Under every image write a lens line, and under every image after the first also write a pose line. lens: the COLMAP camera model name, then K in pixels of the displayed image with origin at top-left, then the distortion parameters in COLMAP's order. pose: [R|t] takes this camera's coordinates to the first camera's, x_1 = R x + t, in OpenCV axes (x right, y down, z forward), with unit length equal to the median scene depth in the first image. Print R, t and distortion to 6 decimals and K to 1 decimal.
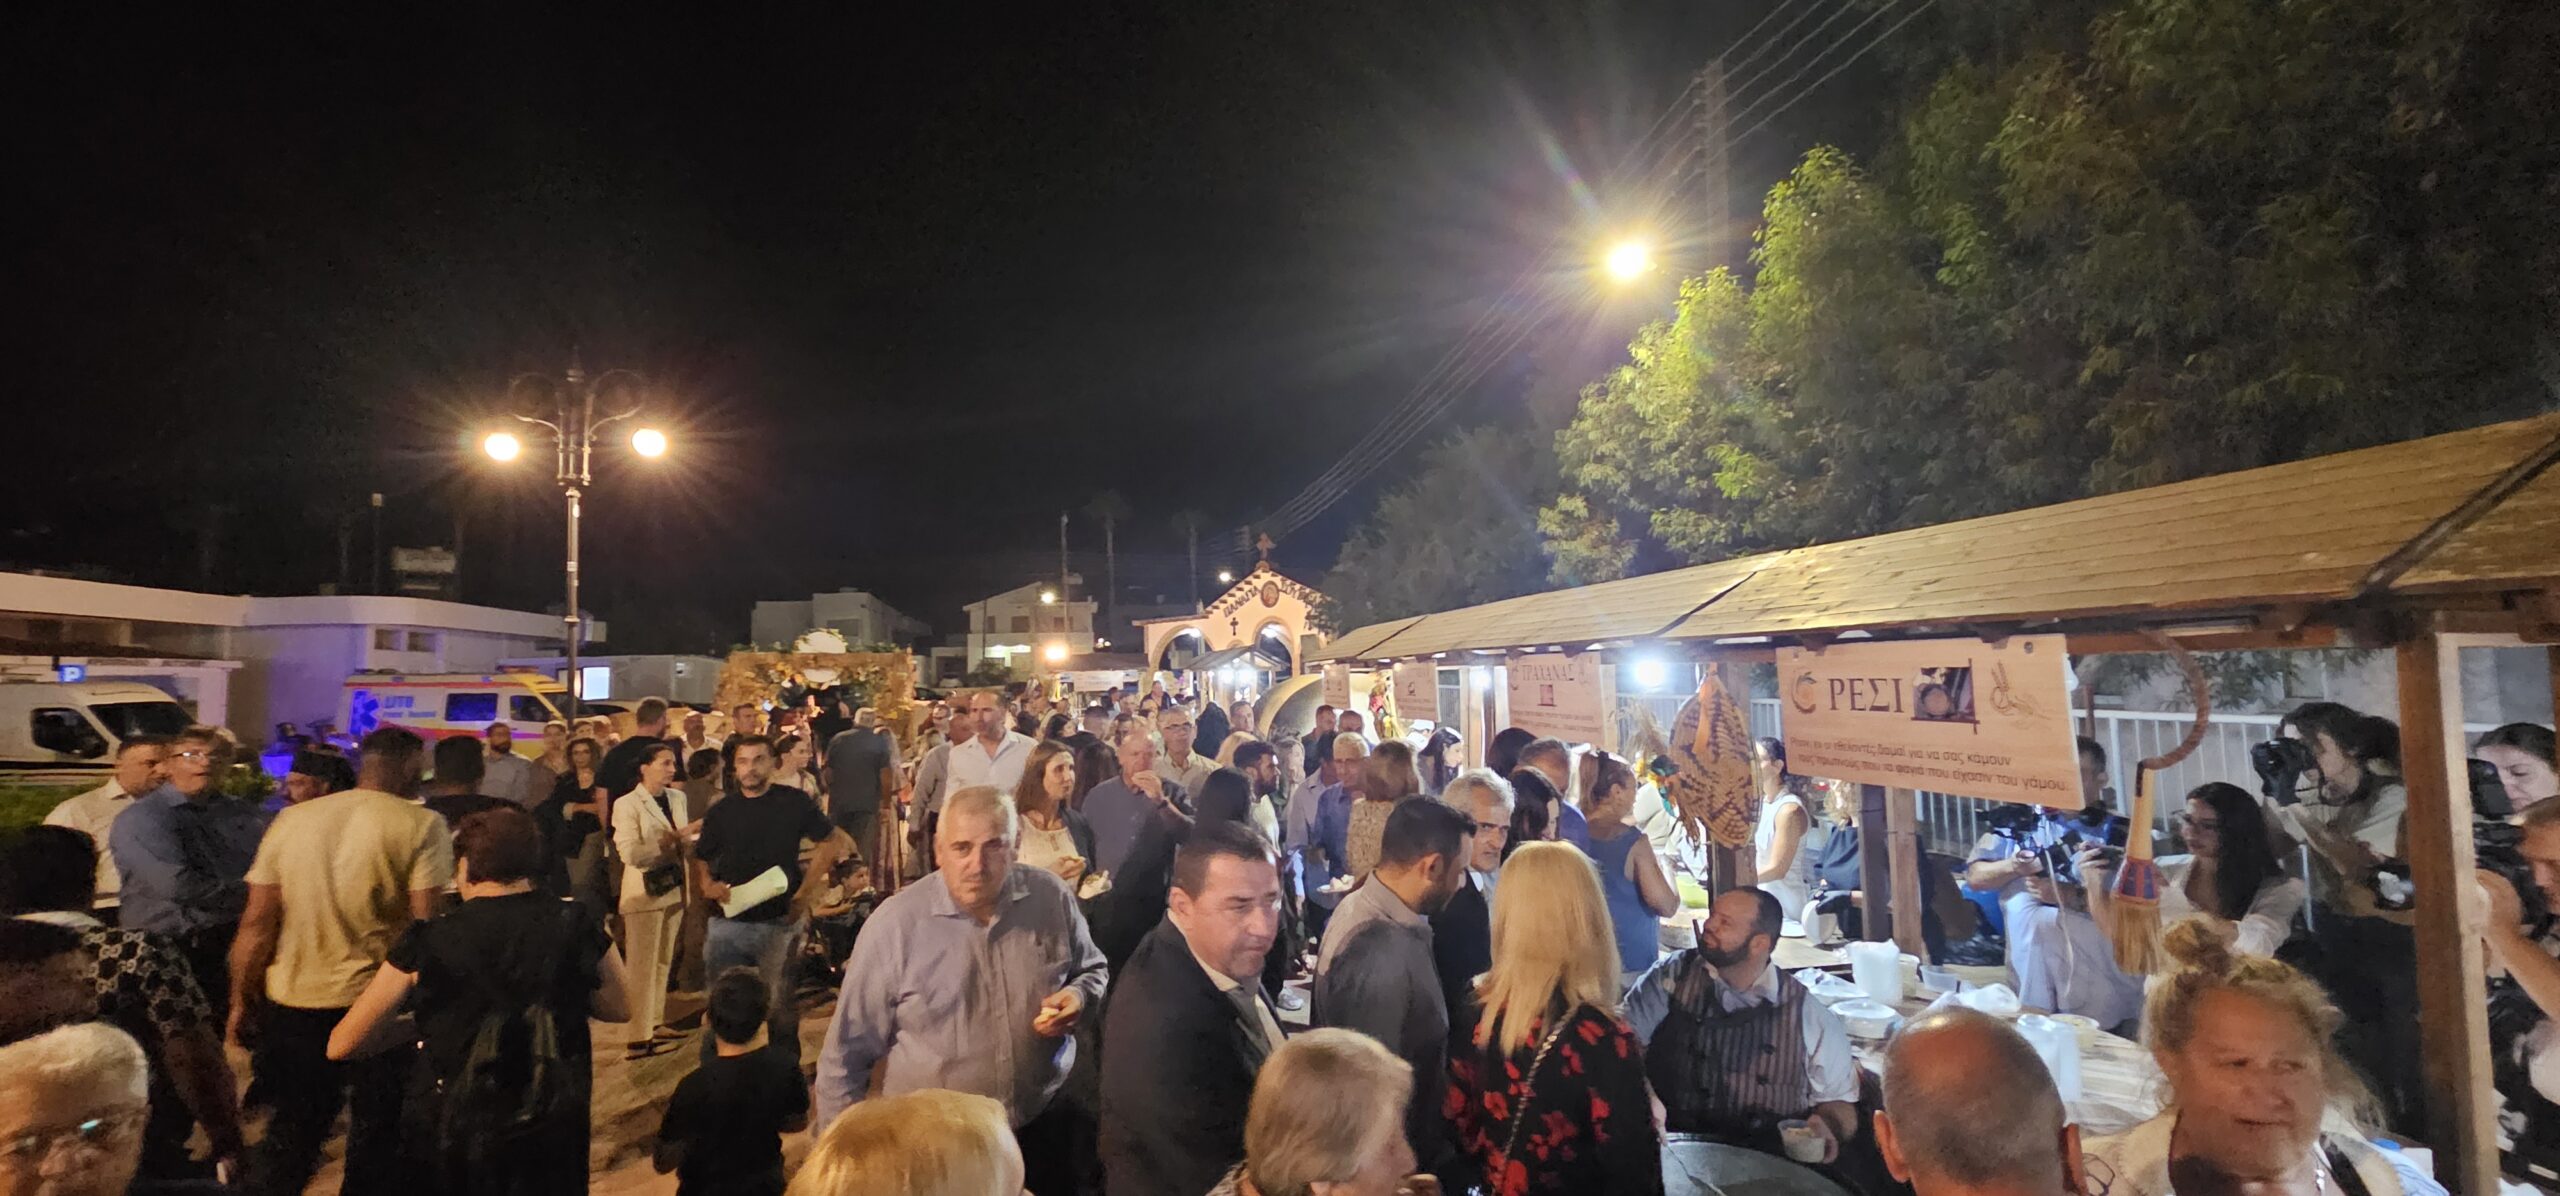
lens RADIAL K [[1069.4, 0, 1289.6], [0, 1069.4, 623.8], [0, 0, 1]] dist [0.001339, 0.000255]
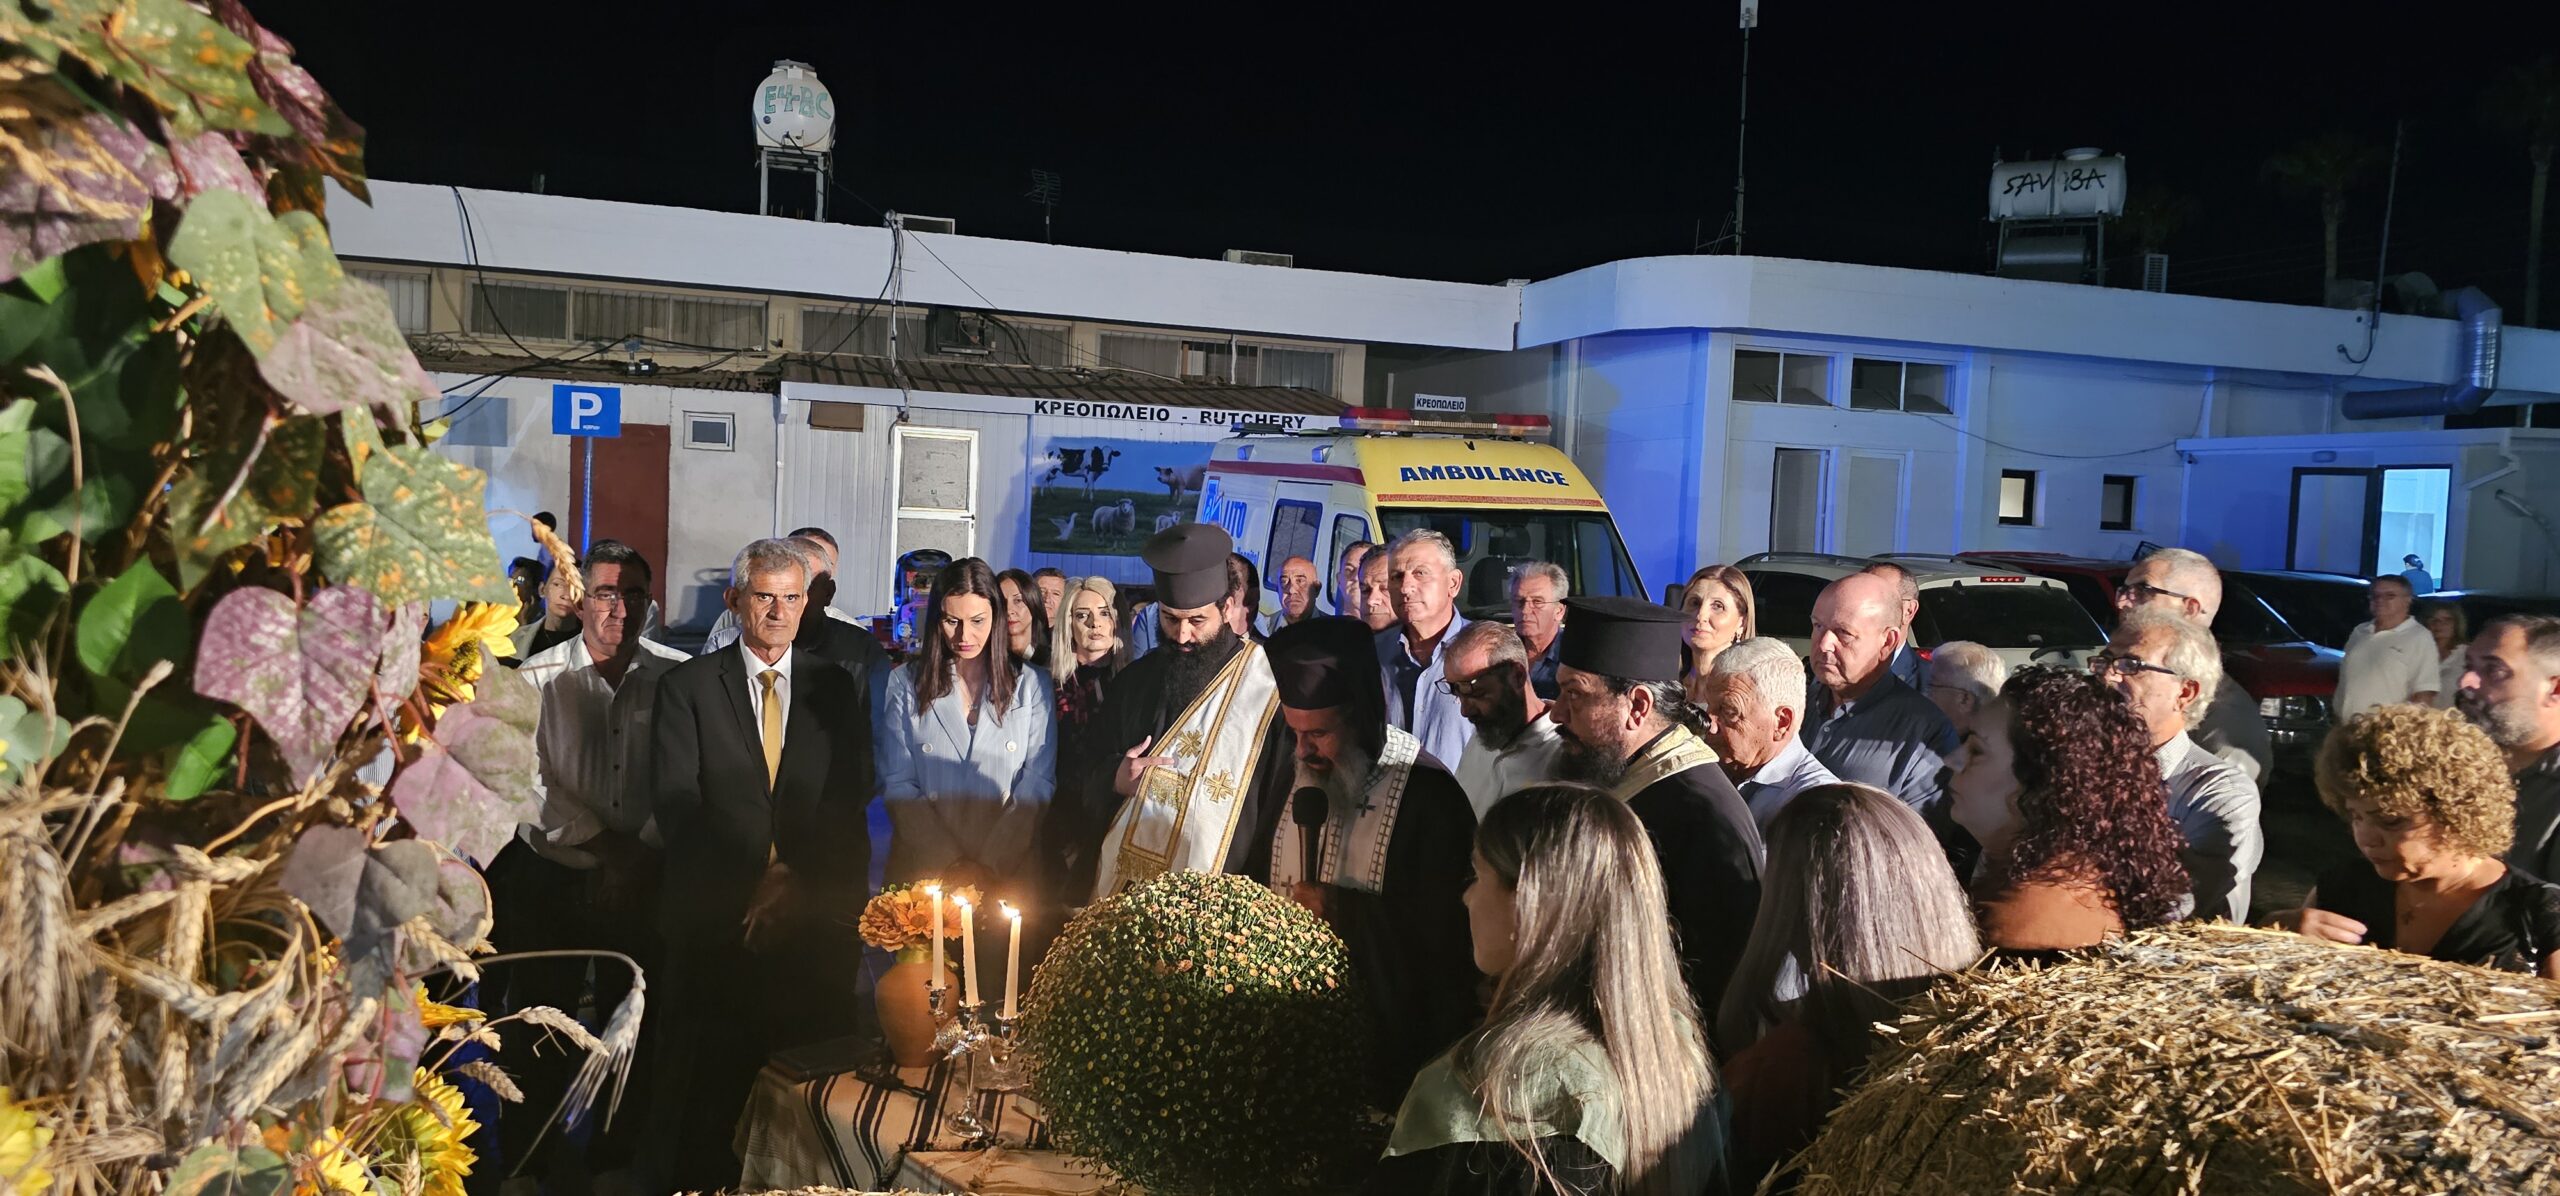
lens RADIAL K [[1744.5, 0, 1279.2], [0, 1744.5, 589.8], [0, 0, 1]] dist [-0.002777, -0.000676]
pose [[0.135609, 0.078059, -0.987683, -0.215117], [0.009979, 0.996733, 0.080145, 0.036972], [0.990712, -0.020725, 0.134387, 0.682801]]
